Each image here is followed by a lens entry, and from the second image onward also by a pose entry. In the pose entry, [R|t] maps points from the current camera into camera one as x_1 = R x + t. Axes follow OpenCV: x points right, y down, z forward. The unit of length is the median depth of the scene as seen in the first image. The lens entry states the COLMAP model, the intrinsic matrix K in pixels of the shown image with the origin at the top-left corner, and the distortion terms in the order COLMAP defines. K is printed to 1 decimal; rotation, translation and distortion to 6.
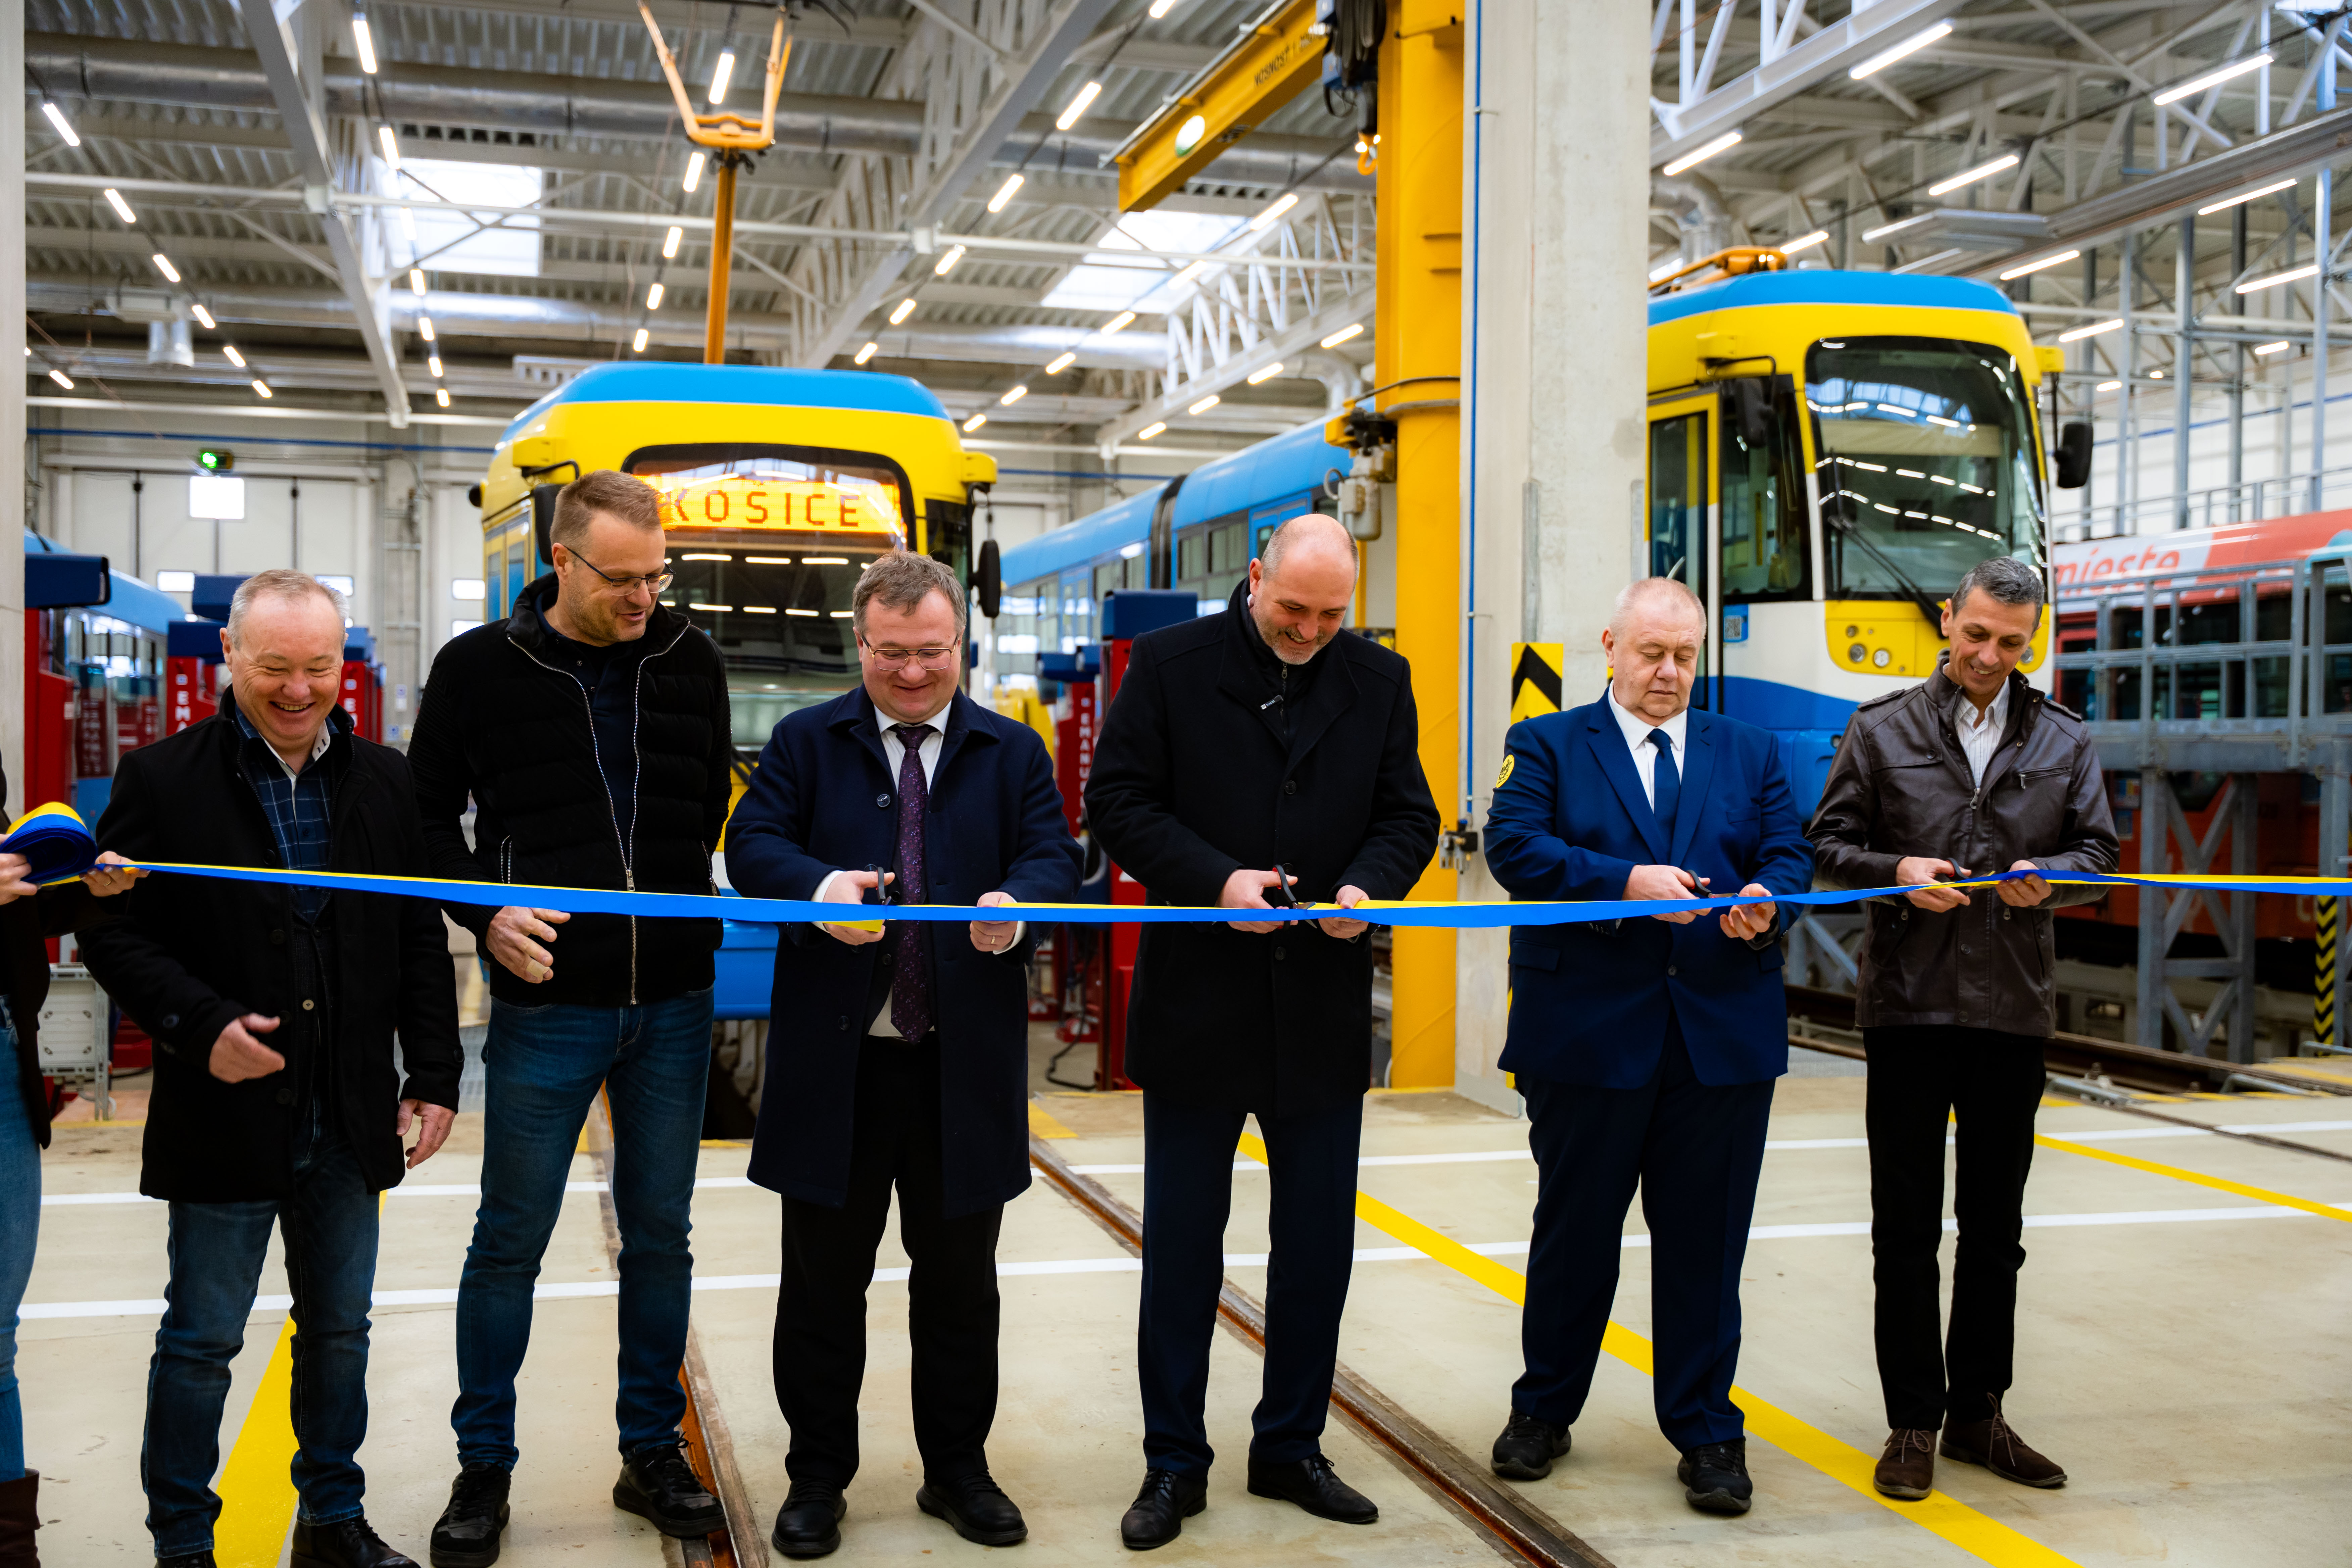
lens RADIAL K [[2476.6, 0, 1181.9], [0, 2476.6, 794.9], [0, 0, 1]] dist [0.013289, 0.000000]
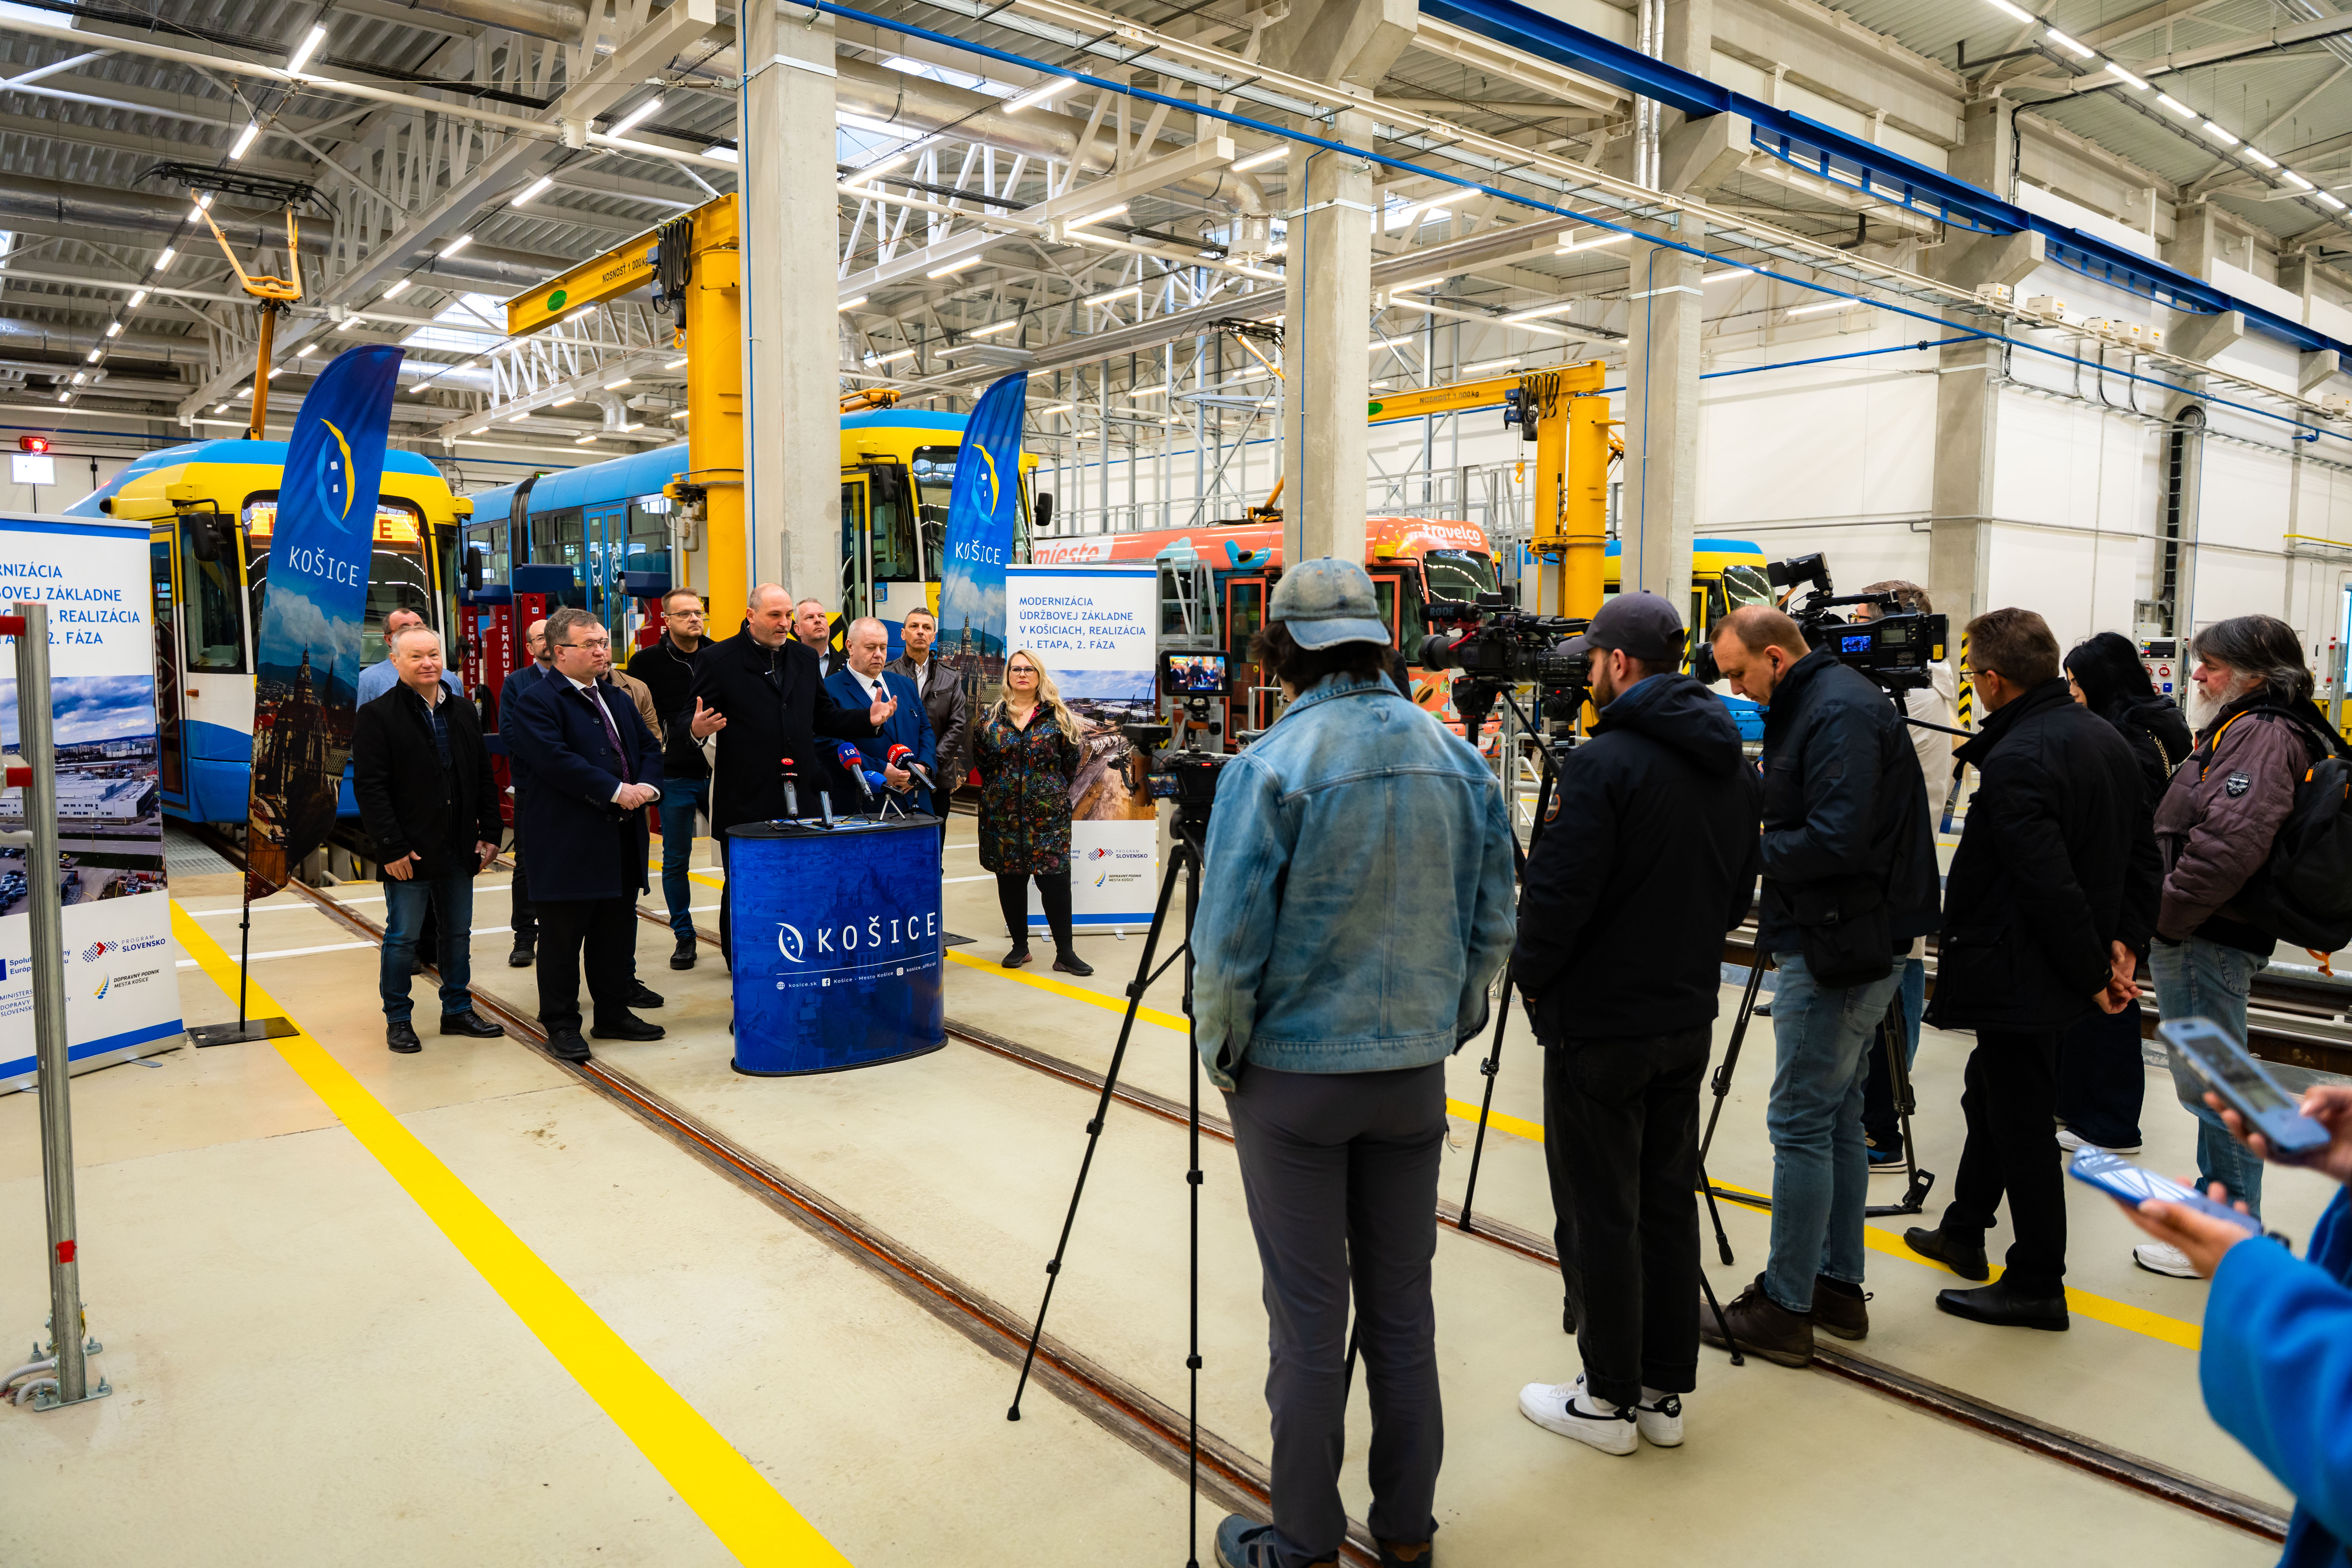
lens RADIAL K [[1574.0, 0, 1194.4], [0, 1574.0, 785.2], [0, 0, 1]] dist [-0.006084, 0.006372]
pose [[0.908816, -0.041132, 0.415165, -0.039178], [0.007631, 0.996601, 0.082031, -0.009502], [-0.417128, -0.071382, 0.906040, -0.127437]]
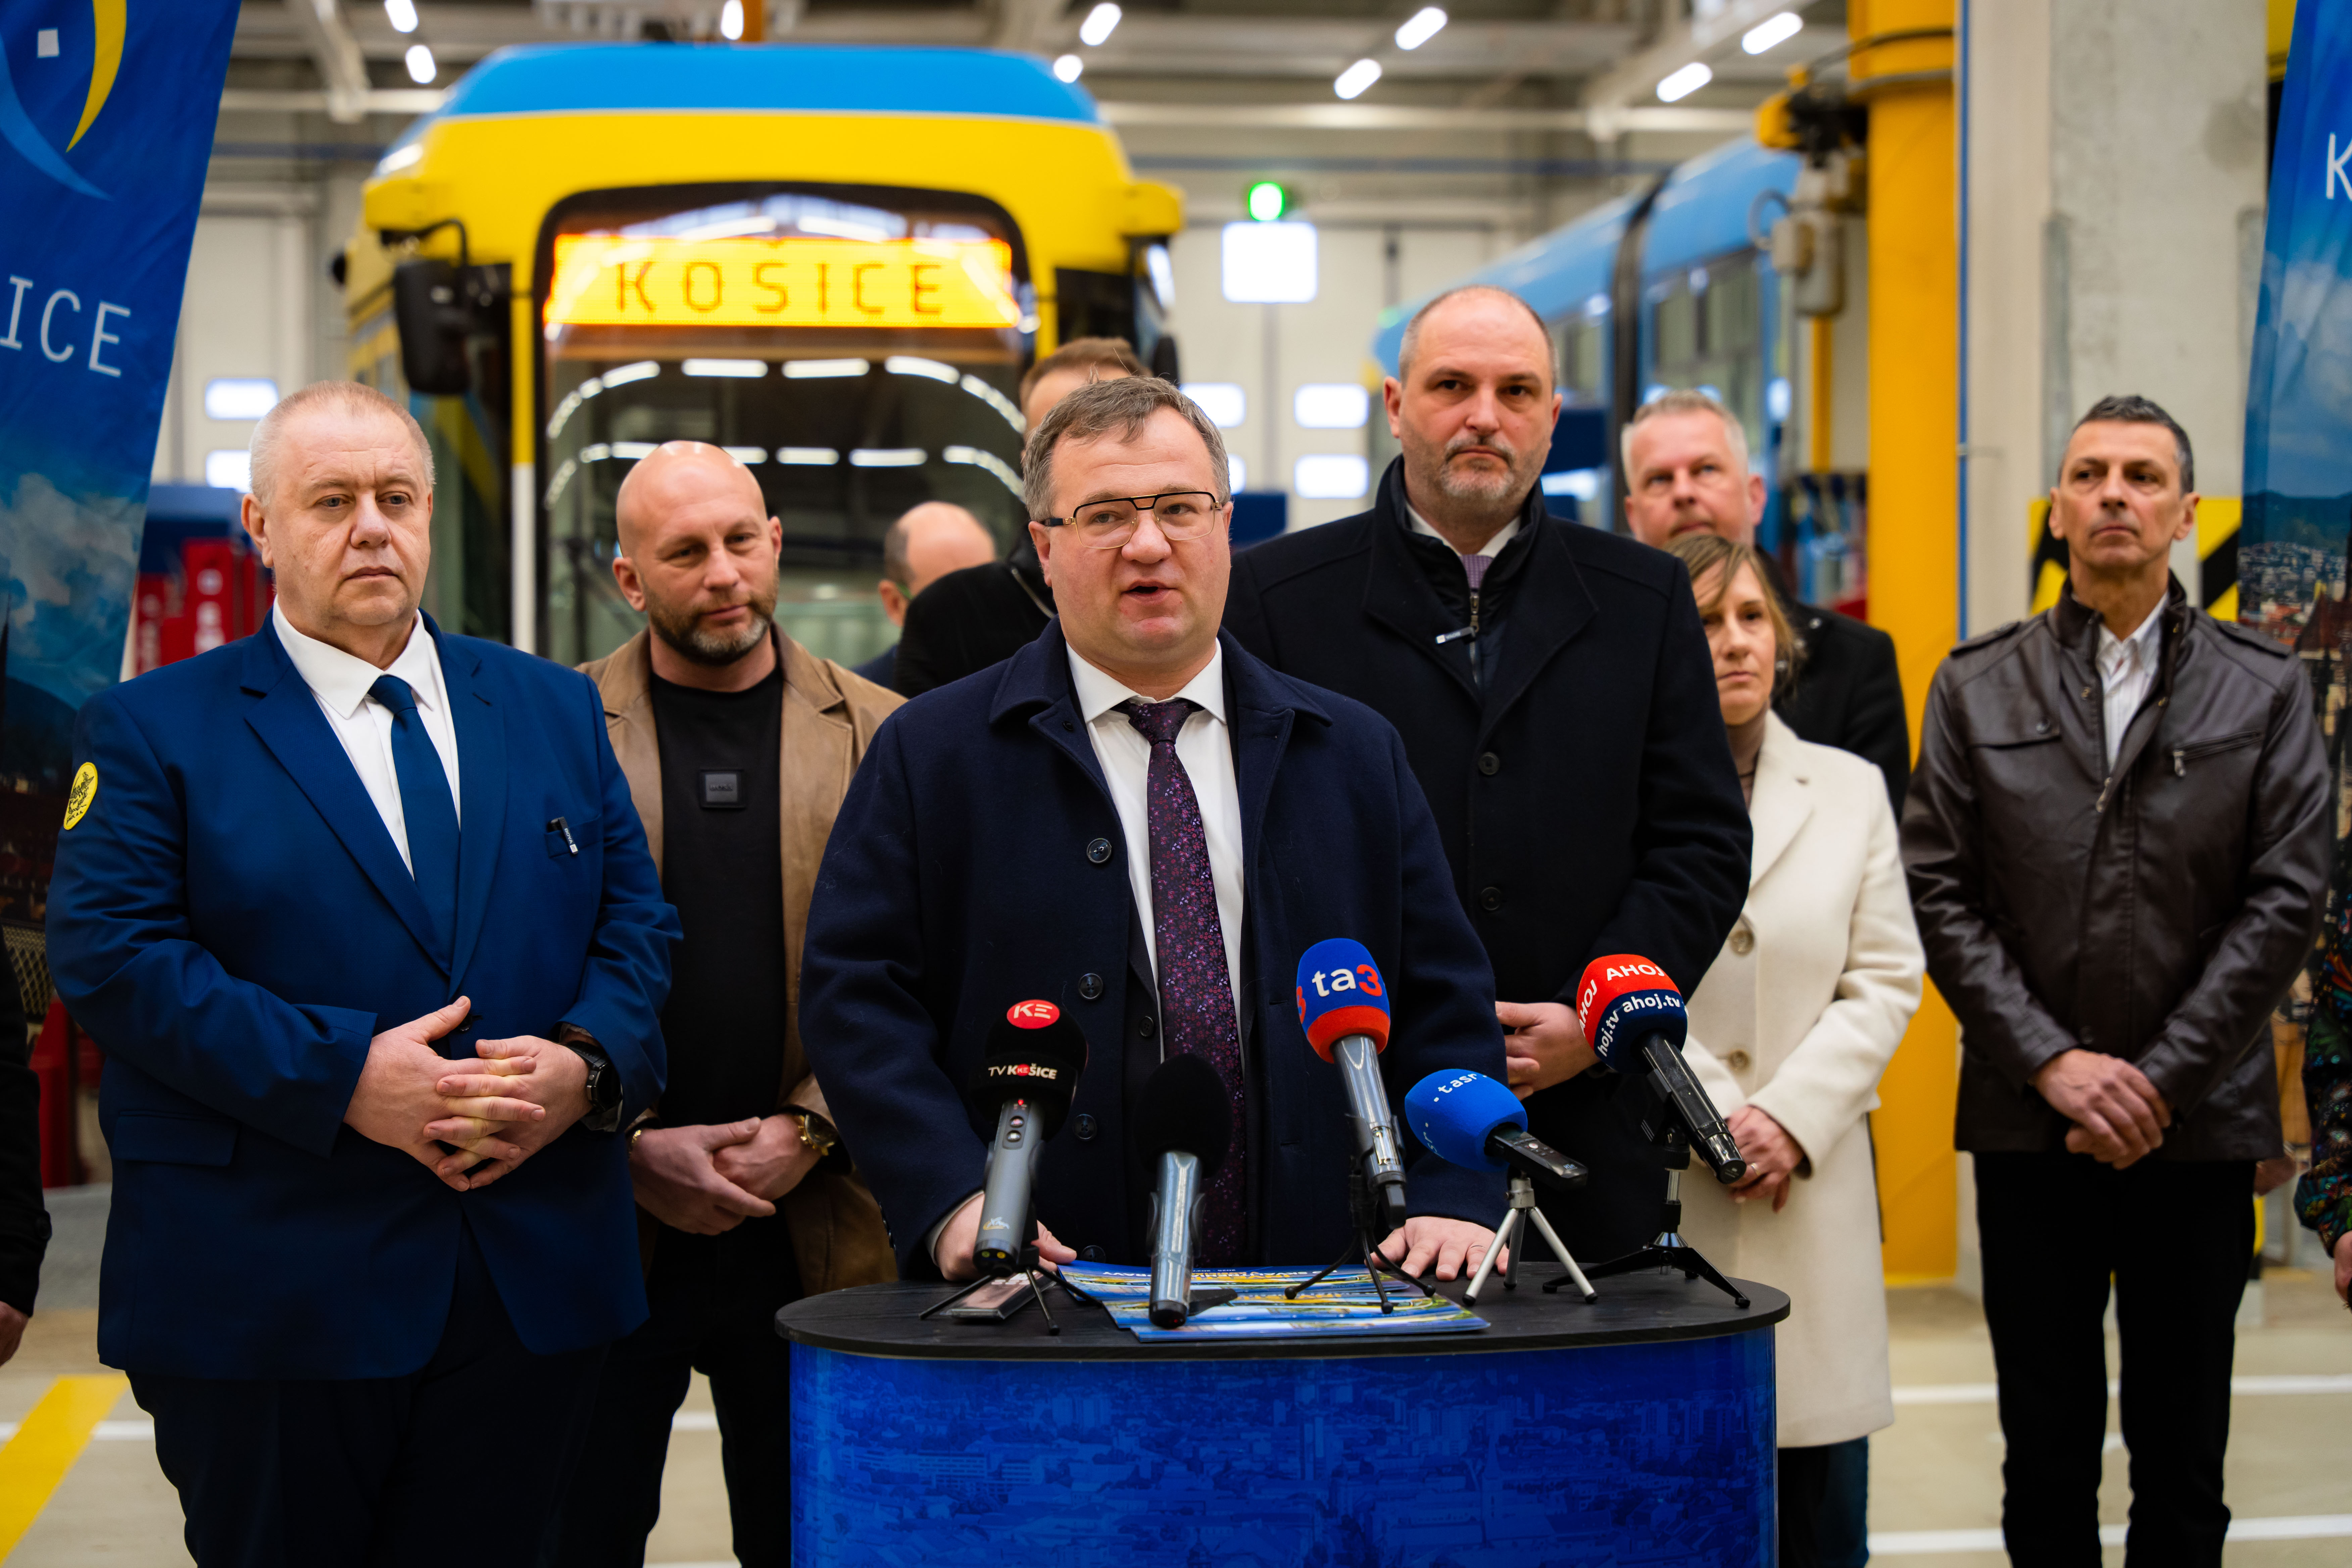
lens RADIAL K [[4591.6, 0, 1189.0], [0, 4591.6, 779.8], [0, 0, 1]] dist [0.073301, 0.000000]
pose [[0.989886, -0.008872, -0.141590, 0.037726], [0.009917, 0.999929, 0.006676, -0.002361], [0.141521, -0.008013, 0.989903, -0.032667]]
